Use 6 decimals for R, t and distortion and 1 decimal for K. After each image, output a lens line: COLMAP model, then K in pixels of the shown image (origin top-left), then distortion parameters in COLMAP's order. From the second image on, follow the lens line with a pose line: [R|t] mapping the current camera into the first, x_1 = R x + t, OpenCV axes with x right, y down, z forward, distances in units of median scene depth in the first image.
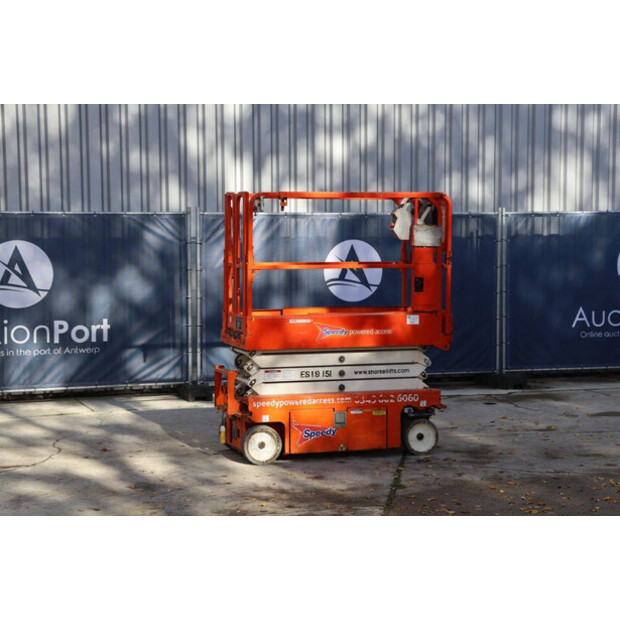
lens RADIAL K [[1365.8, 0, 307.5], [0, 1365.8, 309.0], [0, 0, 1]] dist [0.370945, 0.000000]
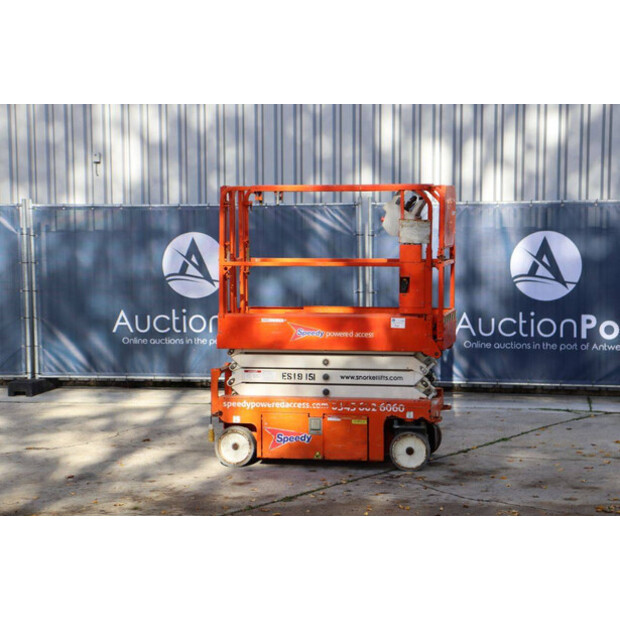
lens RADIAL K [[1471.9, 0, 311.9], [0, 1471.9, 313.2], [0, 0, 1]] dist [0.455647, 0.000000]
pose [[0.871479, 0.032343, -0.489364, 0.509633], [-0.026027, 0.999467, 0.019708, -0.016767], [0.489741, -0.004438, 0.871857, 0.109341]]
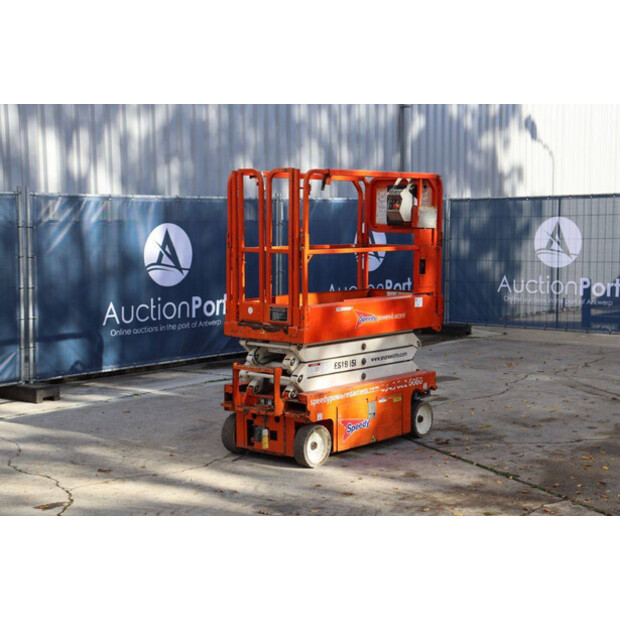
lens RADIAL K [[1096.8, 0, 316.5], [0, 1096.8, 309.8], [0, 0, 1]] dist [0.213408, 0.000000]
pose [[0.846133, -0.045452, 0.531030, -0.406381], [0.032709, 0.998907, 0.033381, -0.015706], [-0.531967, -0.010875, 0.846695, 0.366900]]
